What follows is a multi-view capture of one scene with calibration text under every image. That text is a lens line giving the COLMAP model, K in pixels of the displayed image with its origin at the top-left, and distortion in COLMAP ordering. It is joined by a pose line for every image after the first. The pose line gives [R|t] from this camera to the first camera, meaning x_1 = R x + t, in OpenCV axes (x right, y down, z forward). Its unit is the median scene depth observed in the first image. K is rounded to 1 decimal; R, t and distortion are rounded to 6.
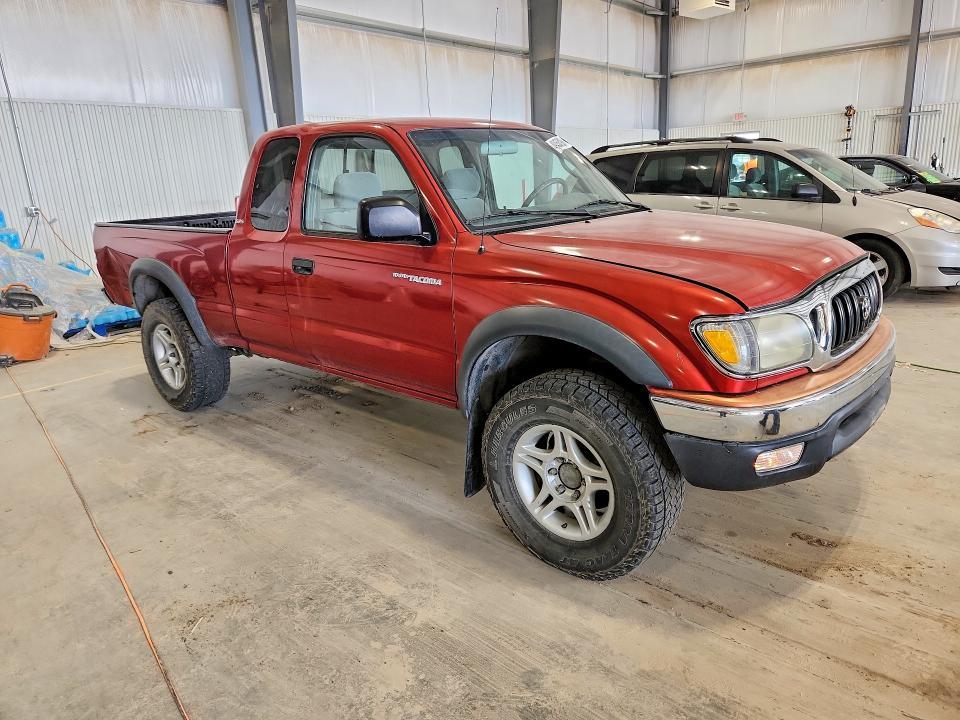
lens RADIAL K [[653.5, 0, 500.7], [0, 653.5, 358.6], [0, 0, 1]] dist [0.001787, 0.000013]
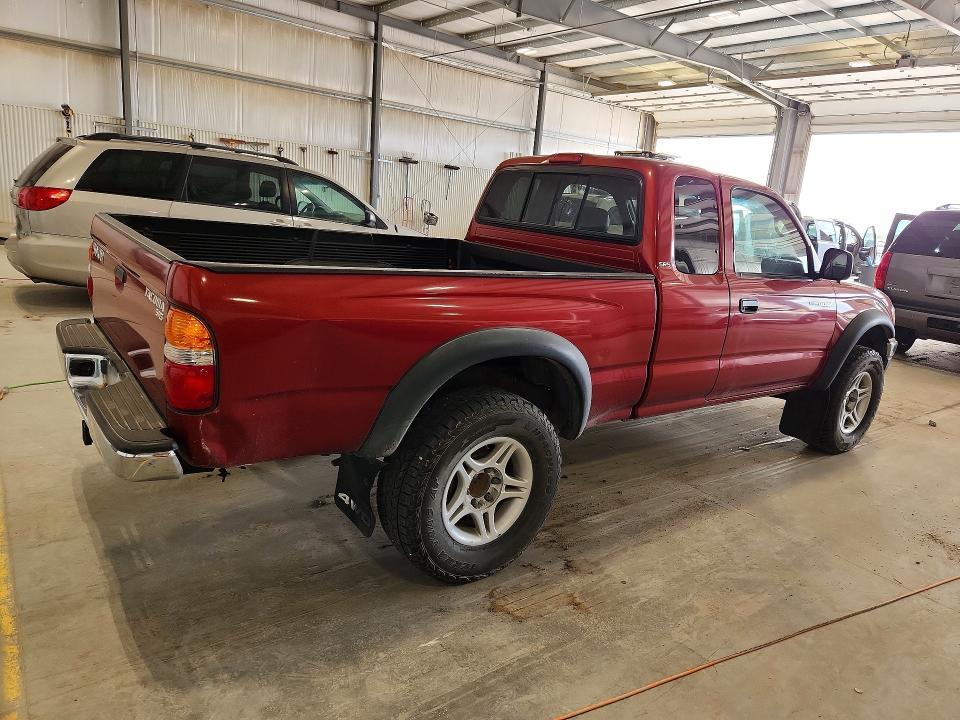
lens RADIAL K [[653.5, 0, 500.7], [0, 653.5, 358.6], [0, 0, 1]] dist [0.001787, 0.000013]
pose [[0.199895, -0.164434, 0.965921, -1.120809], [0.164775, 0.977419, 0.132292, -0.205566], [-0.965863, 0.132715, 0.222476, 0.909676]]
